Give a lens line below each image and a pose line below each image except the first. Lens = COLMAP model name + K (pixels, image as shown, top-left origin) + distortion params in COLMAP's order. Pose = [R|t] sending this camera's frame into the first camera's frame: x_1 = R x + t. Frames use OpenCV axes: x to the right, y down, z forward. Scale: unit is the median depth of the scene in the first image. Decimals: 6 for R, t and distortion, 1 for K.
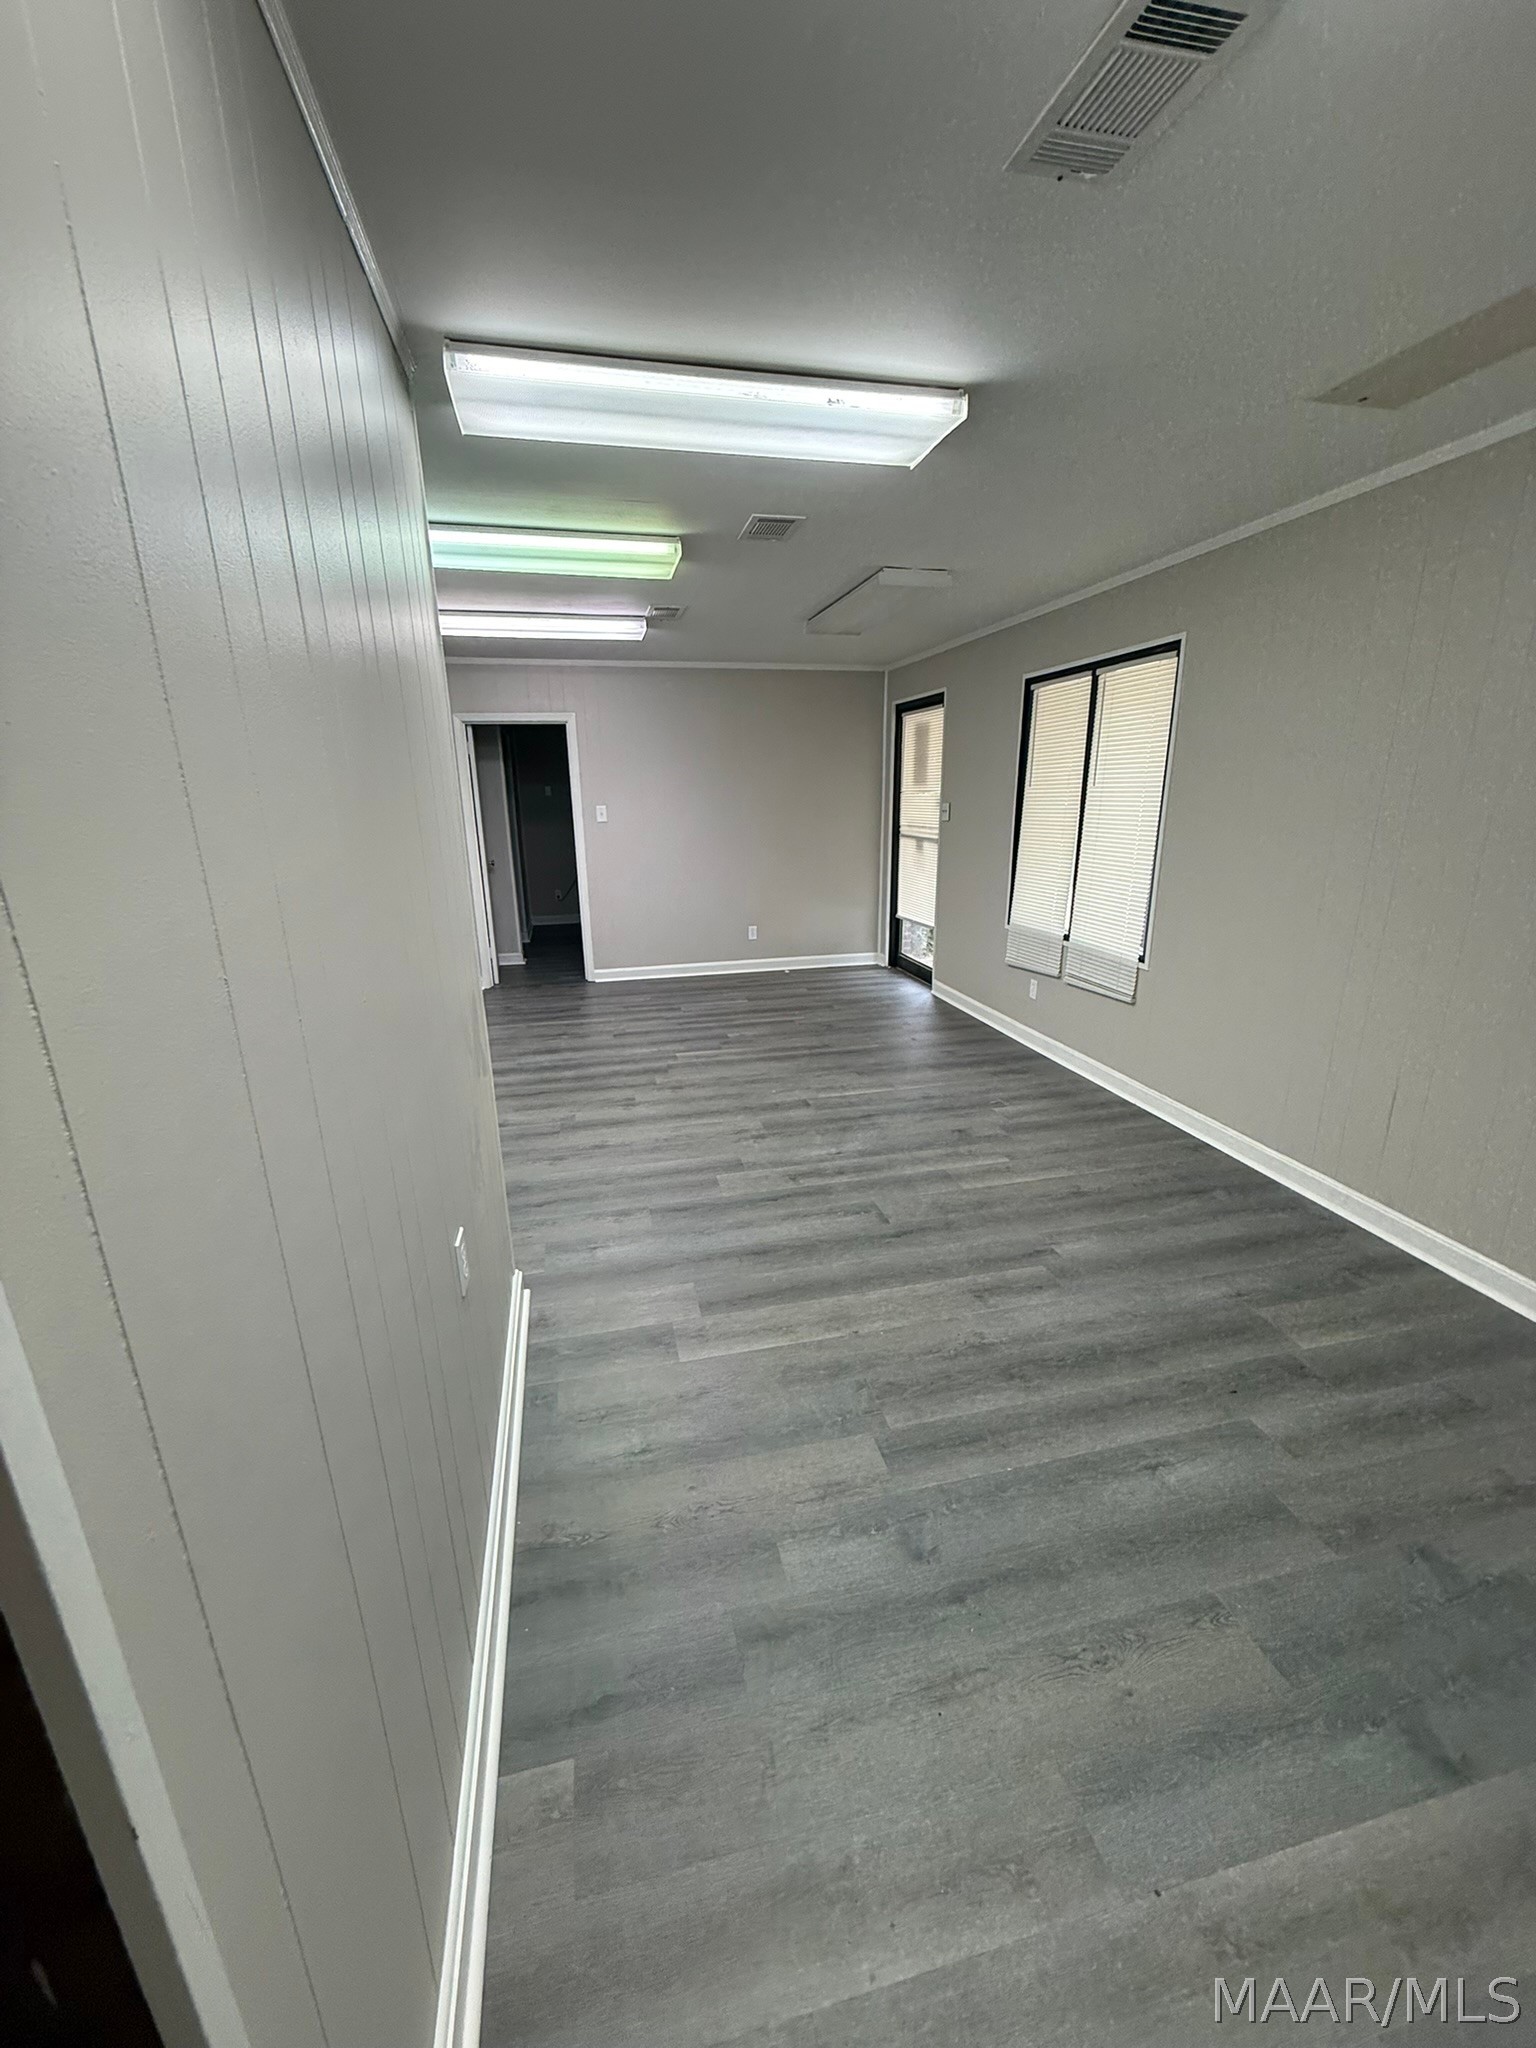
lens RADIAL K [[819.4, 0, 763.2], [0, 819.4, 1022.8], [0, 0, 1]] dist [0.002887, -0.000579]
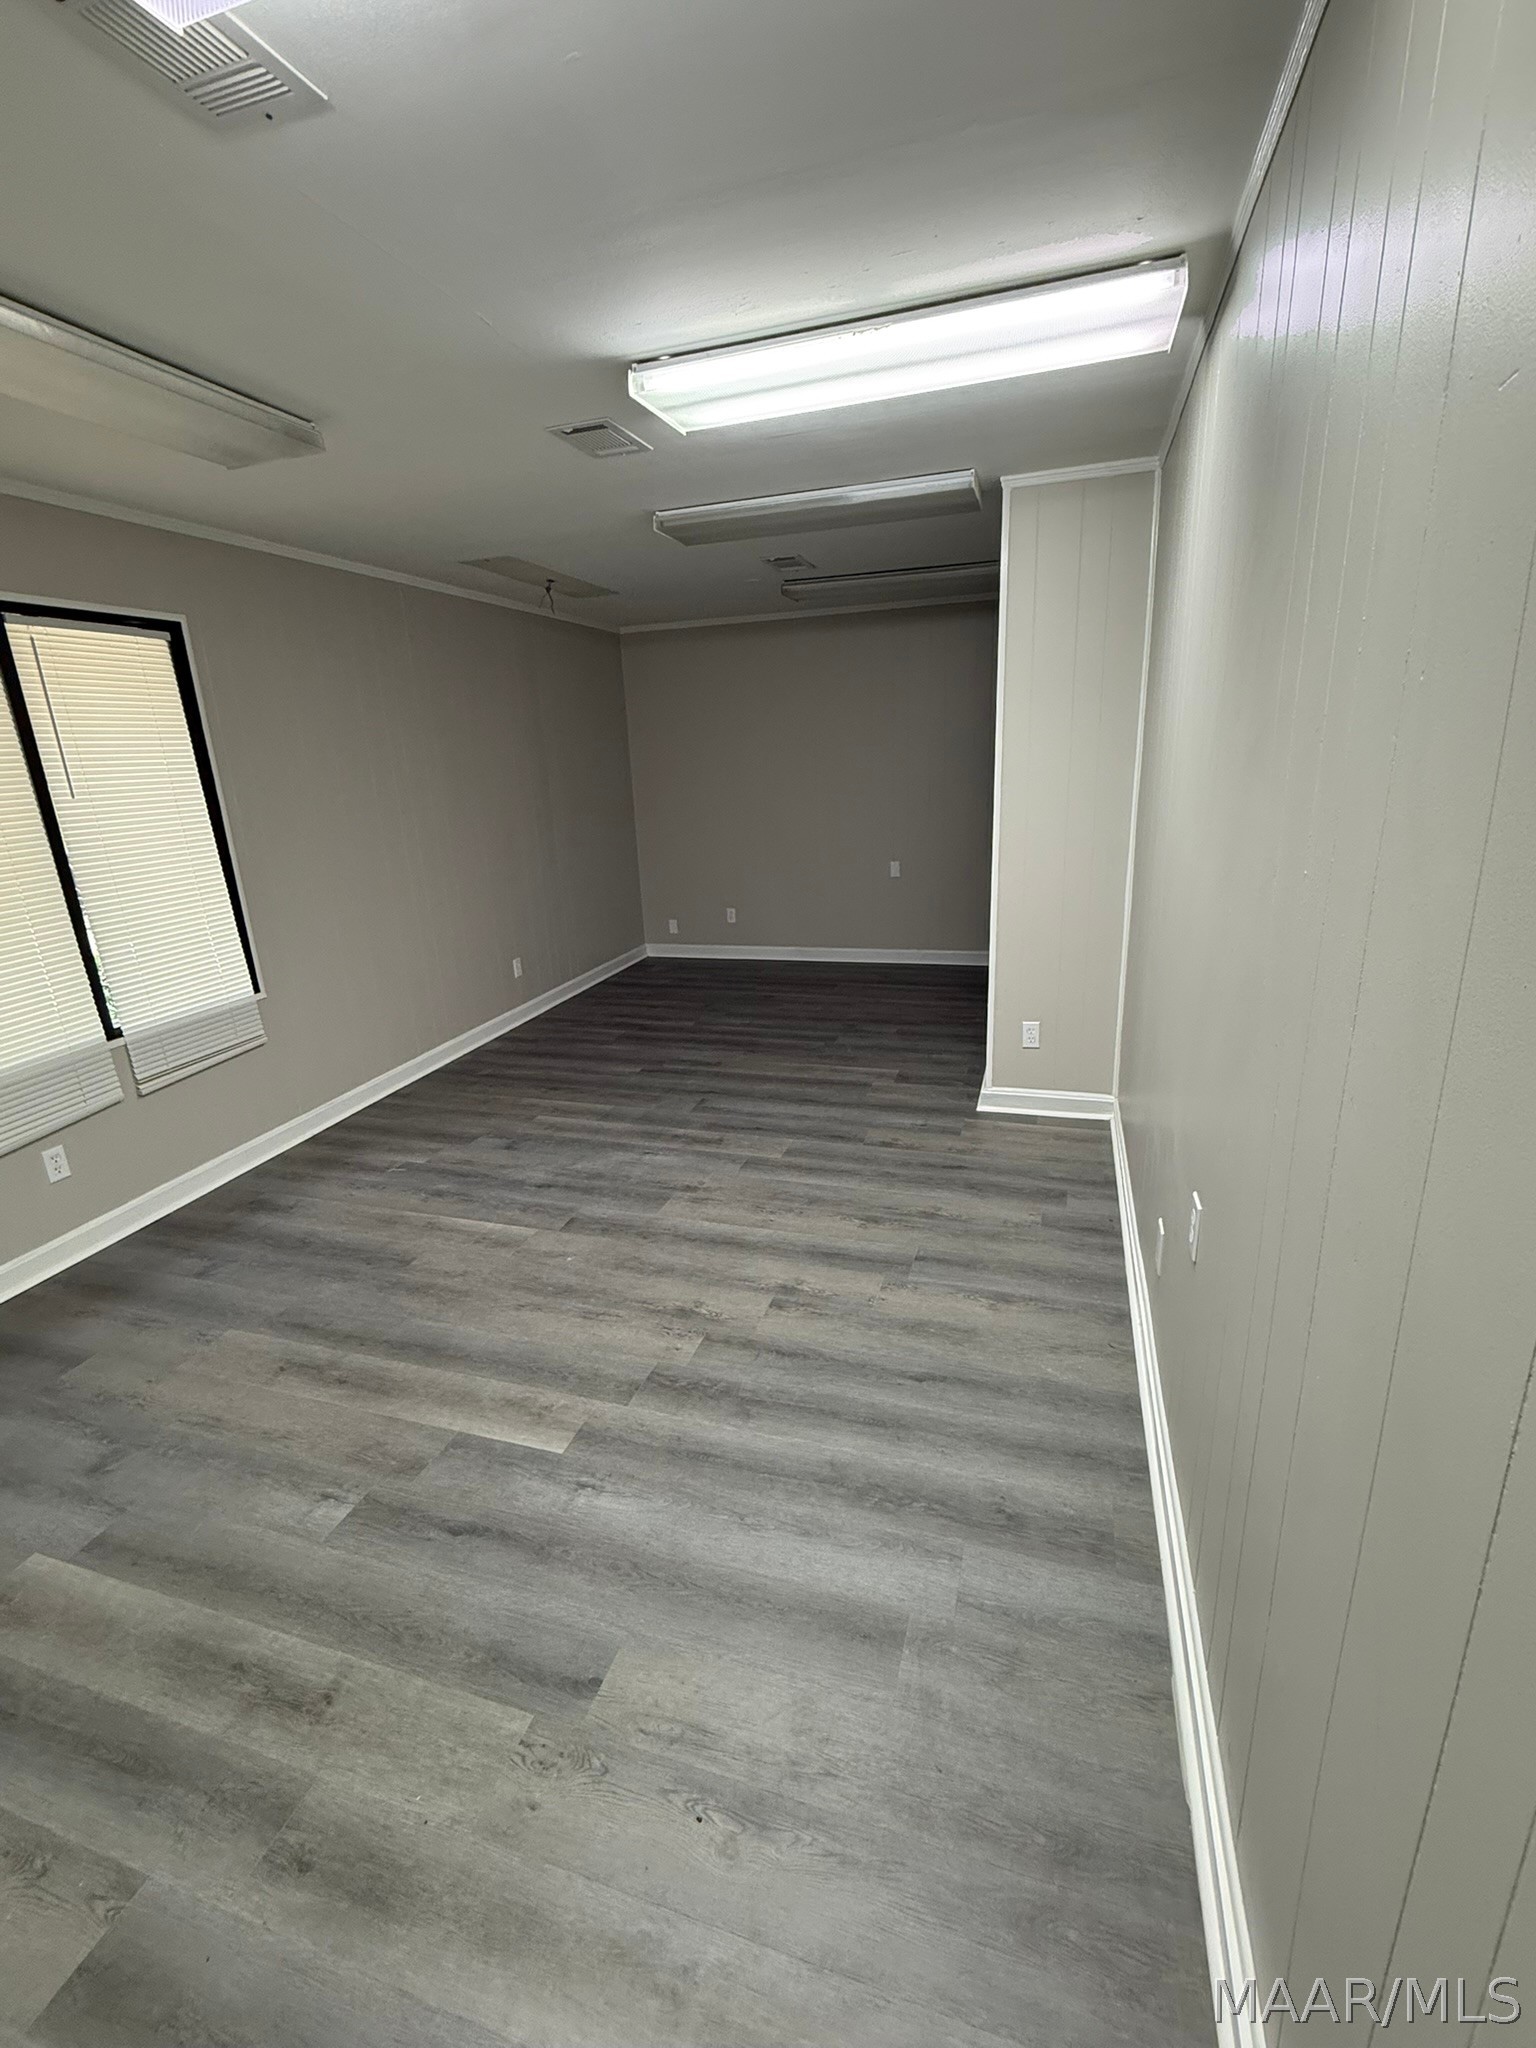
lens RADIAL K [[894.5, 0, 770.7], [0, 894.5, 1028.0], [0, 0, 1]] dist [0.013375, -0.000079]
pose [[-0.860437, -0.094969, 0.500628, -0.493409], [0.199406, 0.841370, 0.502329, -0.418664], [-0.468919, 0.532051, -0.705009, 1.459904]]
